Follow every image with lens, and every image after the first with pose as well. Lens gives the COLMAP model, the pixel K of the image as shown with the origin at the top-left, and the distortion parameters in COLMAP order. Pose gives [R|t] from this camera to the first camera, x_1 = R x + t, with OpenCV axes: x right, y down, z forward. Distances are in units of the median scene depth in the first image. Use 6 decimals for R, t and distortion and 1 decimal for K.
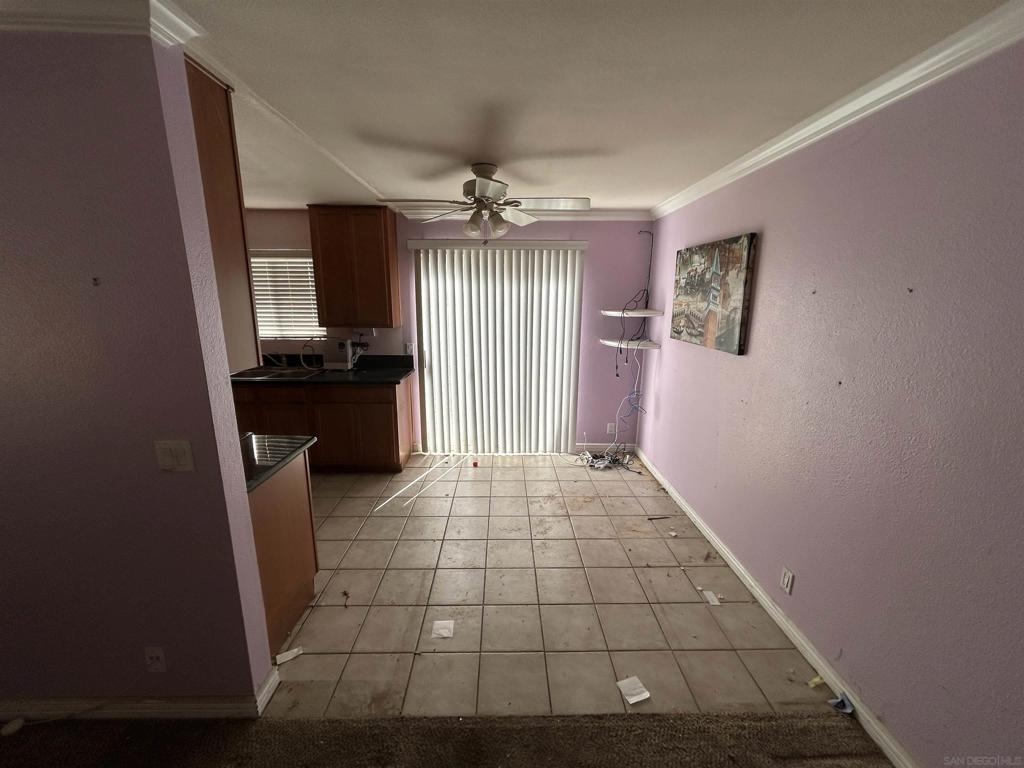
lens RADIAL K [[409.5, 0, 512.0], [0, 409.5, 384.0], [0, 0, 1]] dist [0.000157, -0.000358]
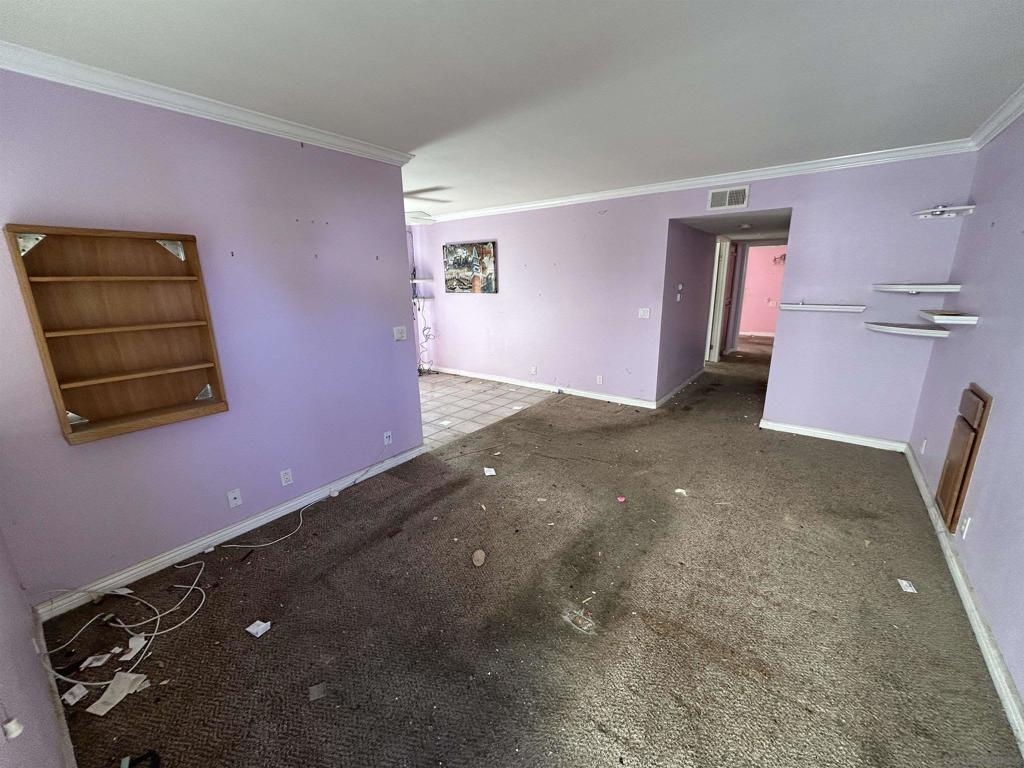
lens RADIAL K [[409.5, 0, 512.0], [0, 409.5, 384.0], [0, 0, 1]] dist [0.000157, -0.000358]
pose [[0.617270, -0.216406, 0.756403, -1.107802], [0.188416, 0.974110, 0.124933, 0.139624], [-0.763857, 0.065401, 0.642064, -0.479601]]
